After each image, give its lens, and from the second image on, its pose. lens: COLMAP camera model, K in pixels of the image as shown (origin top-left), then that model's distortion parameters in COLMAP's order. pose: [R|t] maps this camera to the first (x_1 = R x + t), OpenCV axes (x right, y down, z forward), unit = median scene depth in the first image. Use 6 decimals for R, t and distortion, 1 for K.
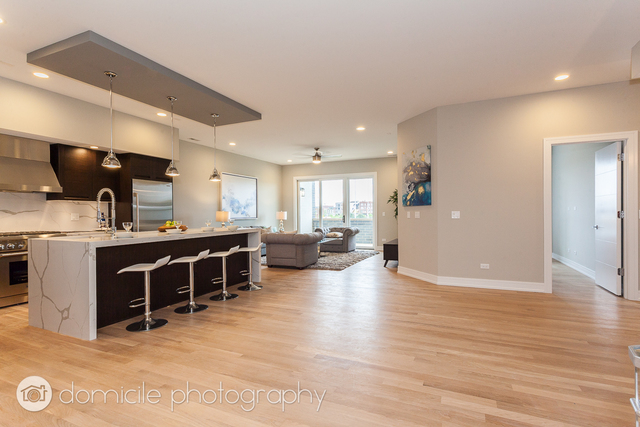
lens RADIAL K [[324.1, 0, 345.3], [0, 324.1, 215.4], [0, 0, 1]] dist [0.009181, 0.000518]
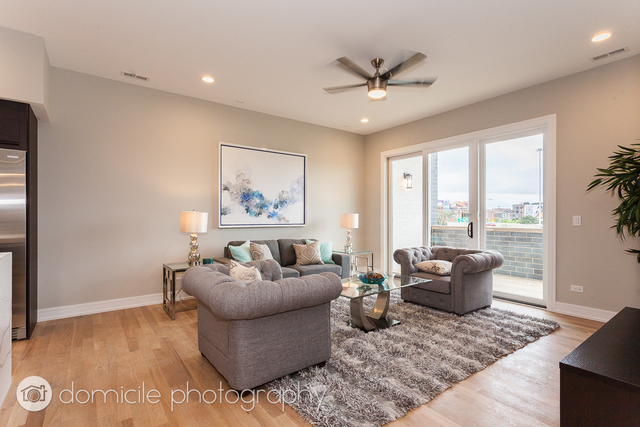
lens RADIAL K [[324.1, 0, 340.6], [0, 324.1, 216.3], [0, 0, 1]] dist [0.009181, 0.000518]
pose [[0.868011, 0.006540, -0.496502, 0.126220], [-0.010552, 0.999930, -0.005276, -0.007647], [0.496433, 0.009819, 0.868020, 0.980796]]
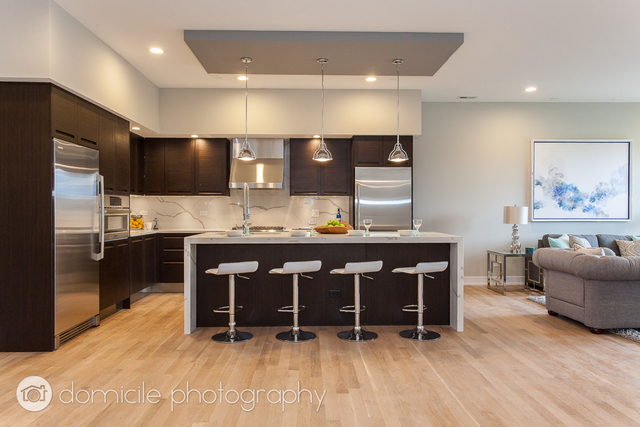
lens RADIAL K [[473.5, 0, 295.9], [0, 473.5, 212.7], [0, 0, 1]] dist [0.006447, 0.005109]
pose [[0.363817, 0.009138, -0.931426, 0.421462], [-0.008274, 0.999944, 0.006579, -0.005490], [0.931434, 0.005313, 0.363873, 0.454512]]
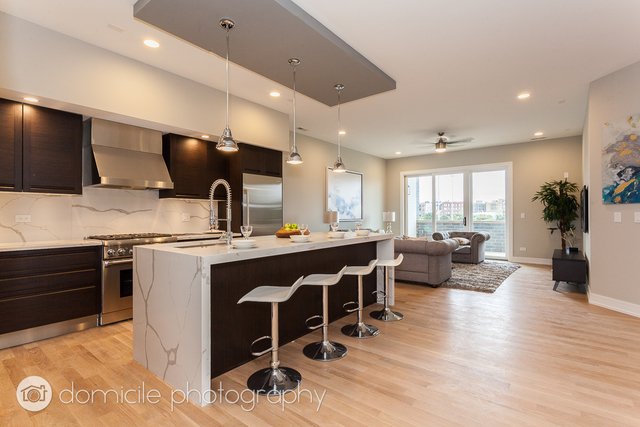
lens RADIAL K [[324.1, 0, 339.0], [0, 324.1, 214.7], [0, 0, 1]] dist [0.009181, 0.000518]
pose [[0.967570, 0.003995, -0.252573, -0.205338], [-0.005244, 0.999977, -0.004273, -0.000800], [0.252550, 0.005459, 0.967568, 0.253247]]
